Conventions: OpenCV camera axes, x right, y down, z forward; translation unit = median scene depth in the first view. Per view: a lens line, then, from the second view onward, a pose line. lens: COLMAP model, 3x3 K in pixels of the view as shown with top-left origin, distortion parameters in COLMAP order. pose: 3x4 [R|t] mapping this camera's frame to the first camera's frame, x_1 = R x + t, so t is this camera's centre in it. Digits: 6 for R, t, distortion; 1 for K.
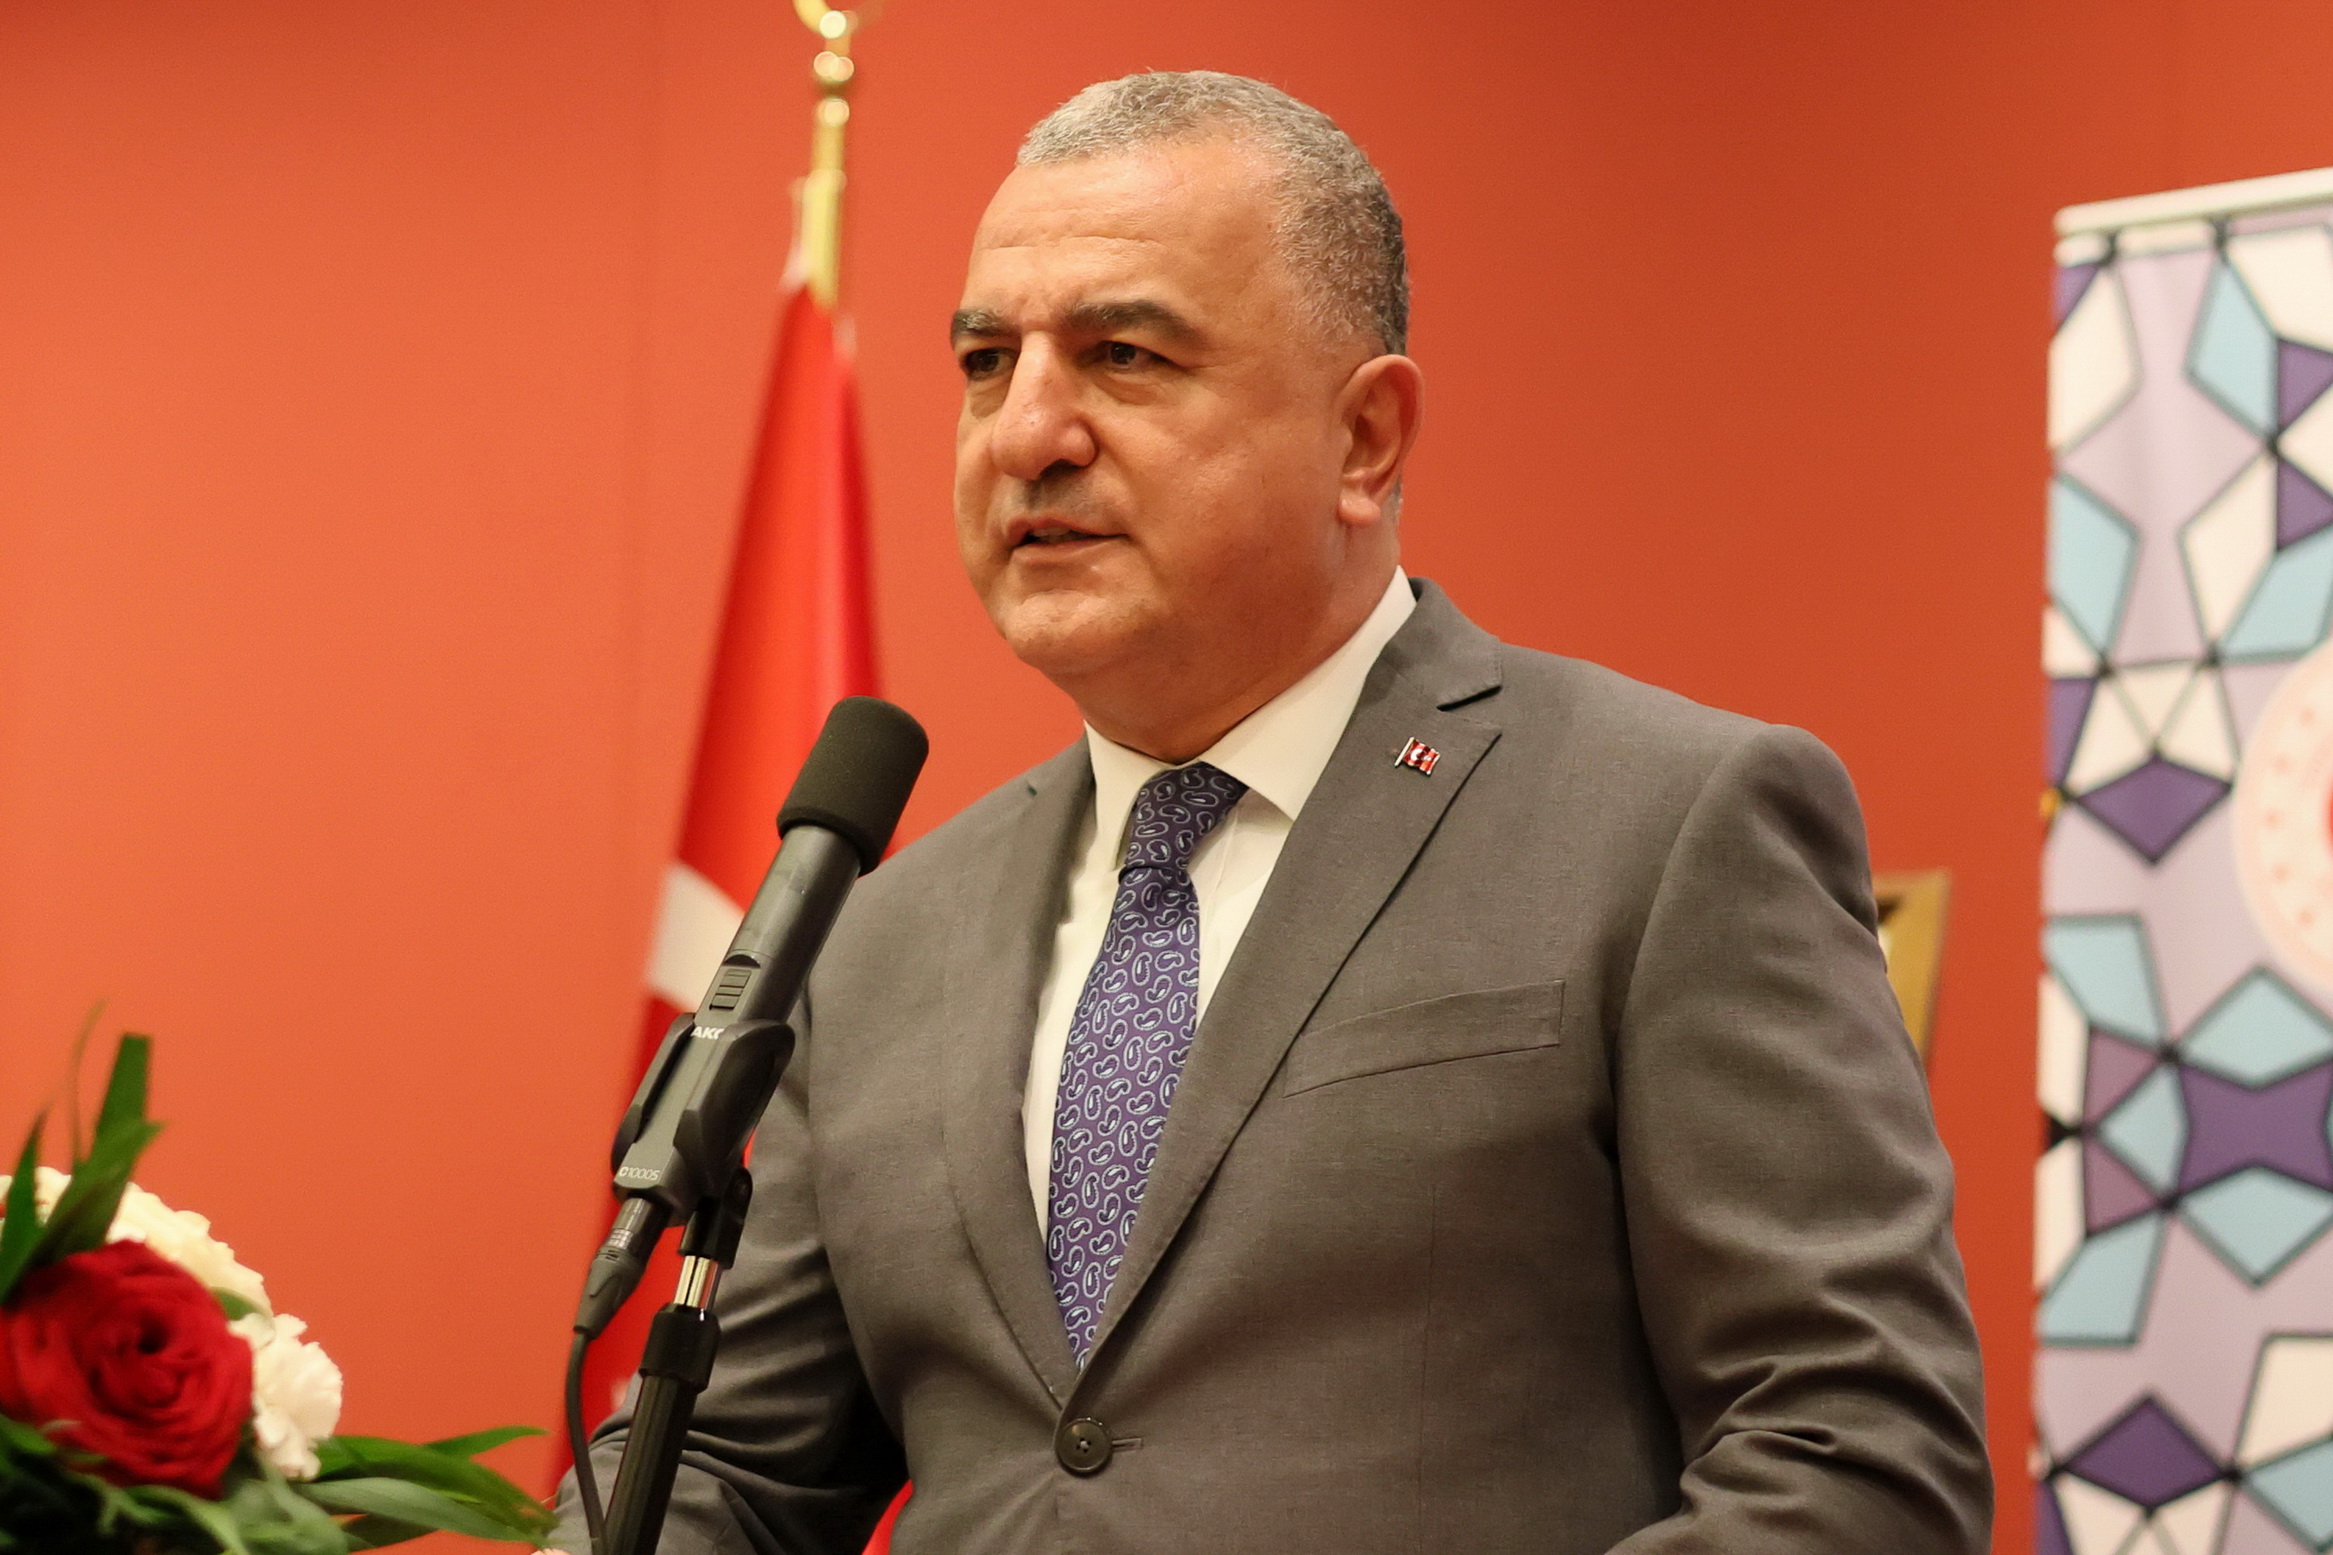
lens RADIAL K [[7158.2, 0, 1135.9], [0, 7158.2, 698.3], [0, 0, 1]] dist [0.025905, 0.000000]
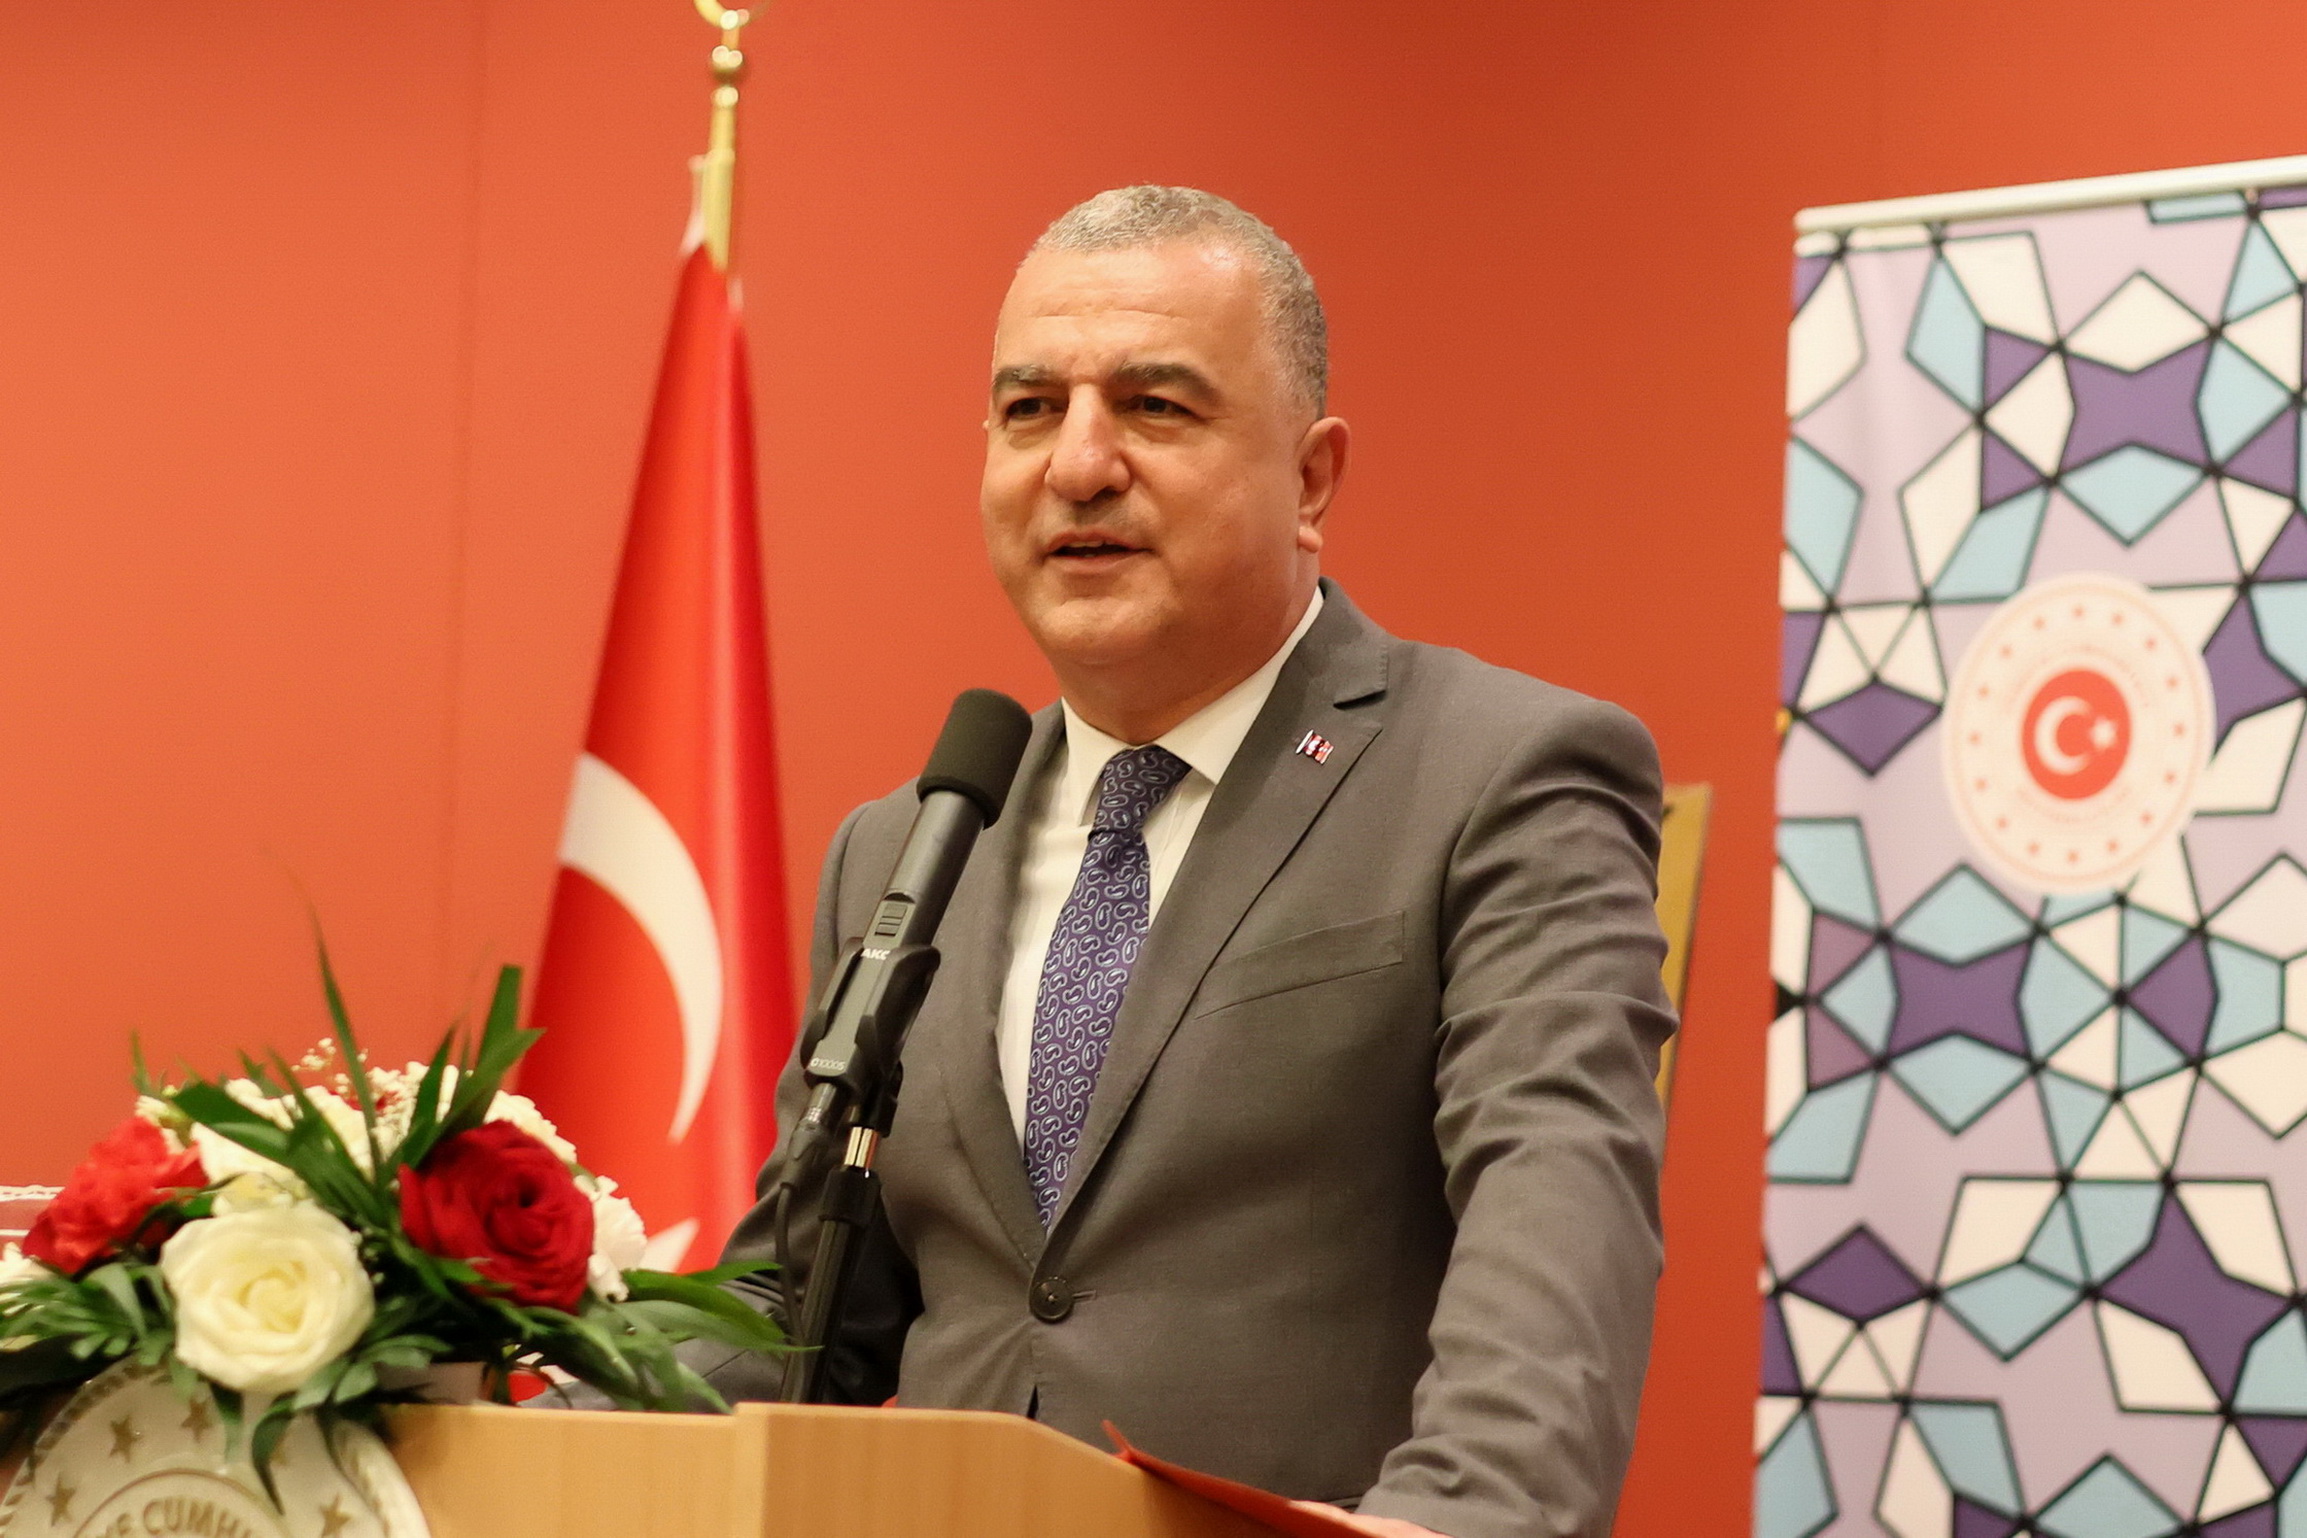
lens RADIAL K [[7078.4, 0, 1174.0], [0, 7078.4, 773.8], [0, 0, 1]] dist [0.025905, 0.000000]
pose [[0.997539, 0.012183, 0.069051, -0.062056], [-0.014805, 0.999184, 0.037587, -0.022473], [-0.068537, -0.038517, 0.996905, -0.176472]]
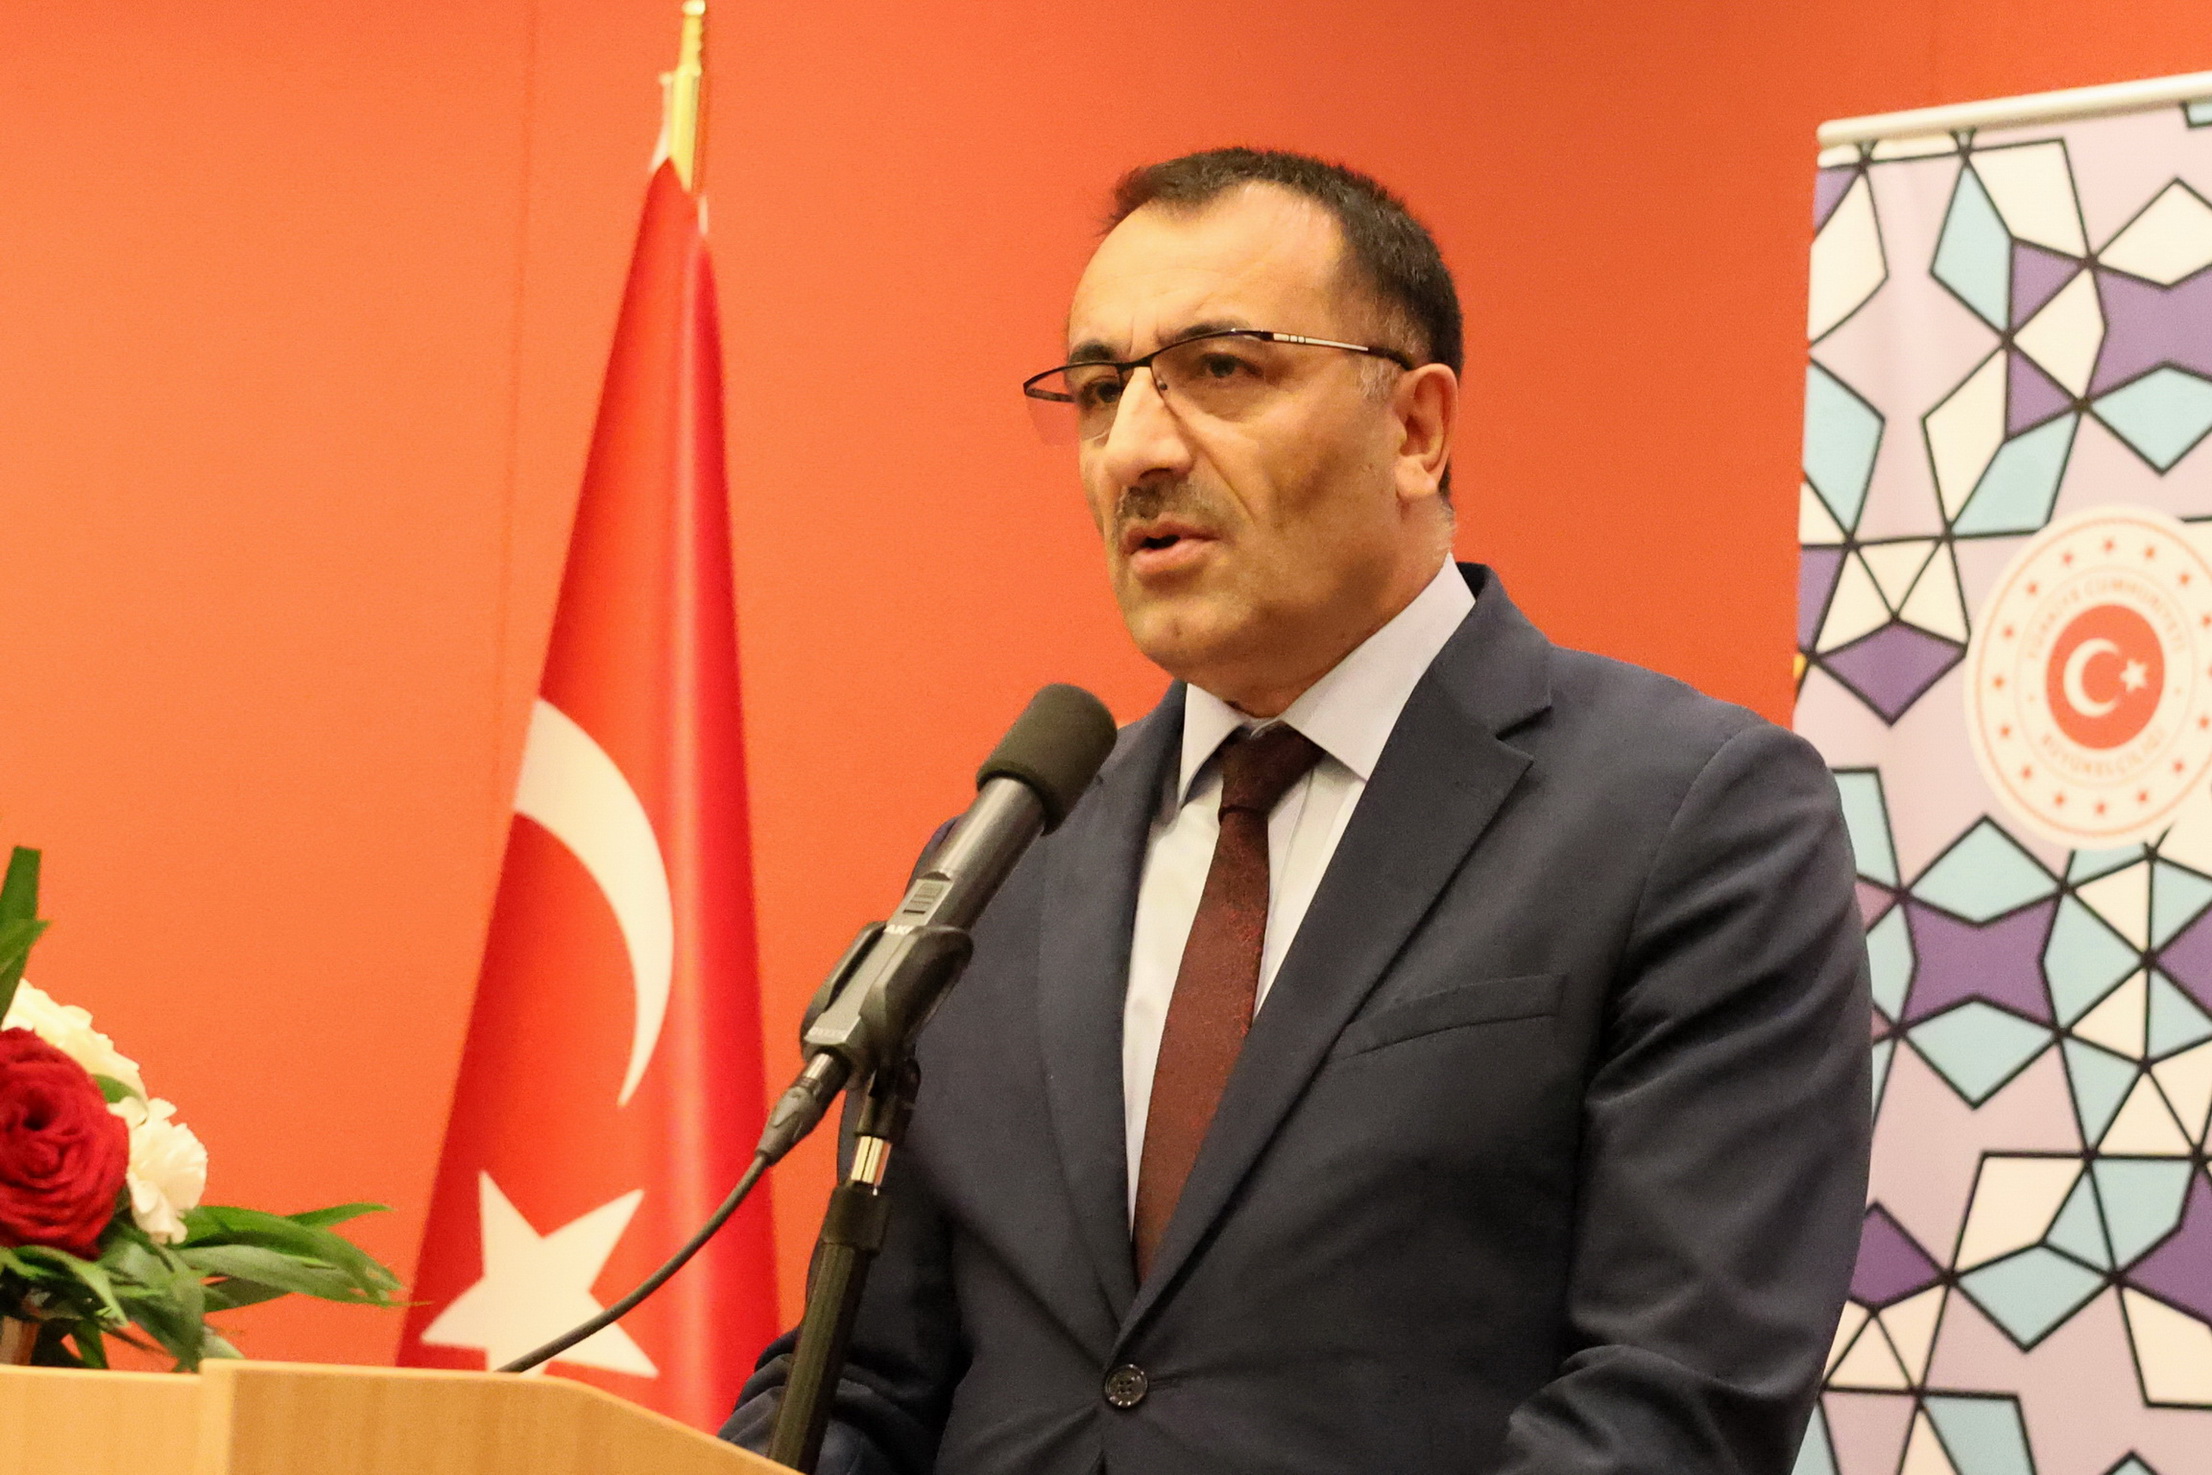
lens RADIAL K [[6786.9, 0, 1098.0], [0, 6786.9, 743.4], [0, 0, 1]] dist [0.025905, 0.000000]
pose [[0.999758, 0.017163, 0.013750, 0.008153], [-0.017565, 0.999405, 0.029685, -0.002504], [-0.013233, -0.029919, 0.999465, -0.041634]]
